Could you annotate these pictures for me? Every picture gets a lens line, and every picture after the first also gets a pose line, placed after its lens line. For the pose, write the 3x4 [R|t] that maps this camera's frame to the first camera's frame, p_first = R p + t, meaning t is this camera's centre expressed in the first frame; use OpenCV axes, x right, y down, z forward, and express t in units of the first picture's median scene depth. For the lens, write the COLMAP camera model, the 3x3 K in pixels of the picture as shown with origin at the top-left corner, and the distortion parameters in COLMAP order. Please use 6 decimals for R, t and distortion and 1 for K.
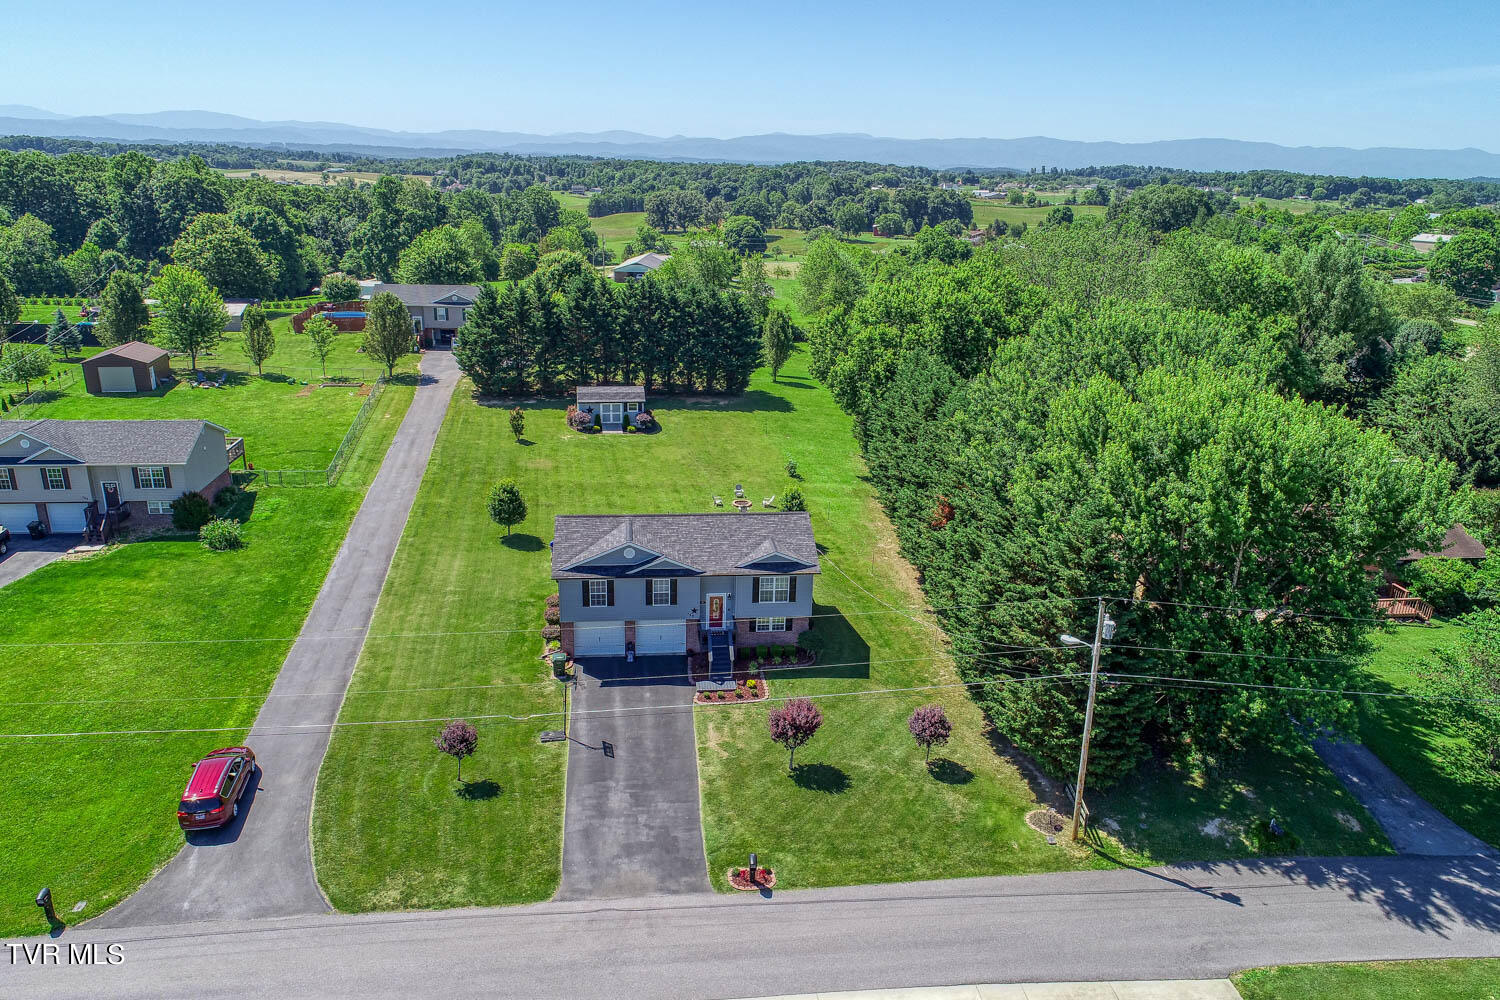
lens RADIAL K [[1032.4, 0, 740.5], [0, 1032.4, 499.7], [0, 0, 1]] dist [-0.001010, 0.001656]
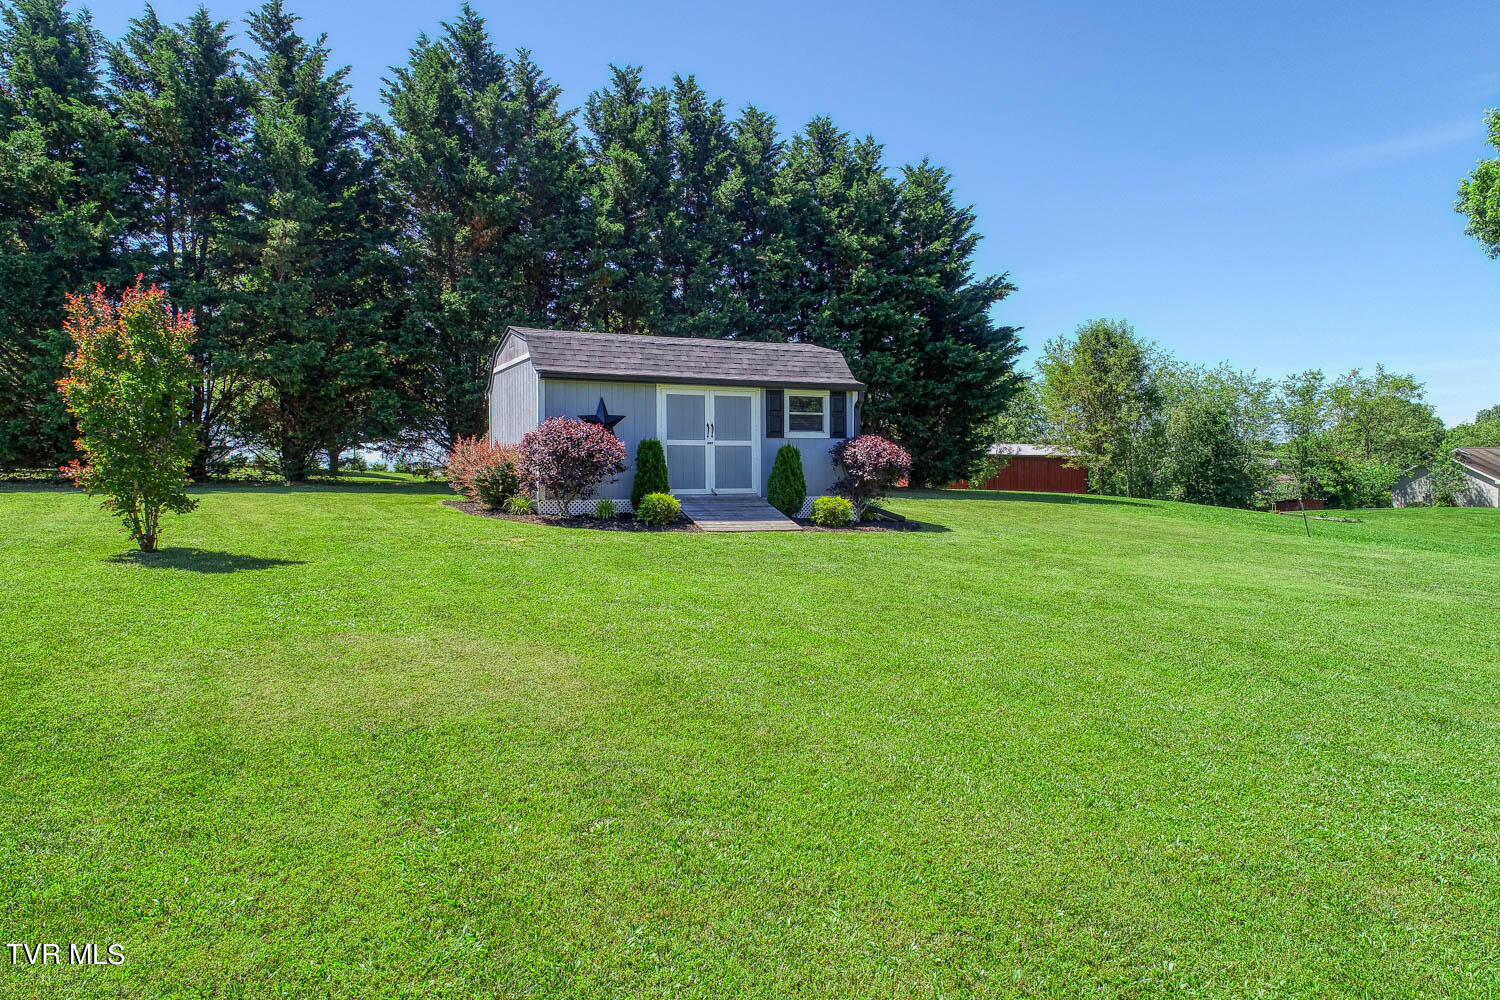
lens RADIAL K [[1017.3, 0, 750.0], [0, 1017.3, 500.0], [0, 0, 1]] dist [0.000842, -0.001692]
pose [[0.959772, -0.038672, 0.278105, -0.290134], [0.117598, 0.954777, -0.273078, -0.036687], [-0.254968, 0.294797, 0.920916, 1.408247]]
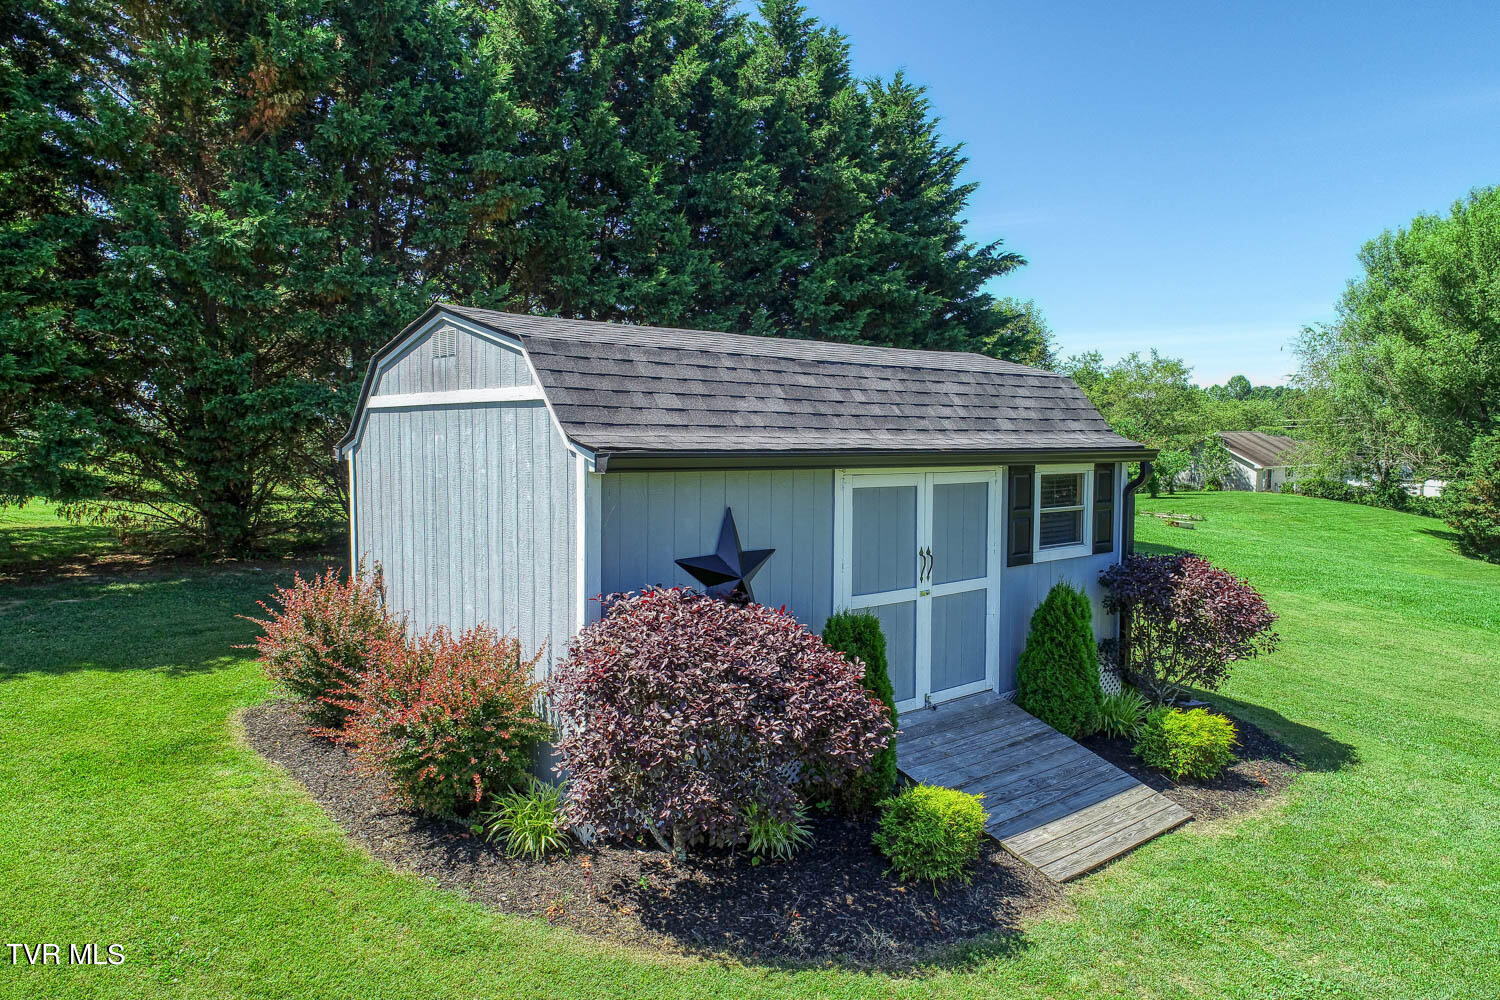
lens RADIAL K [[1017.3, 0, 750.0], [0, 1017.3, 500.0], [0, 0, 1]] dist [0.000842, -0.001692]
pose [[0.856305, -0.053590, 0.513683, -0.304753], [0.176662, 0.964999, -0.193821, -0.131727], [-0.485317, 0.256719, 0.835801, 1.591003]]
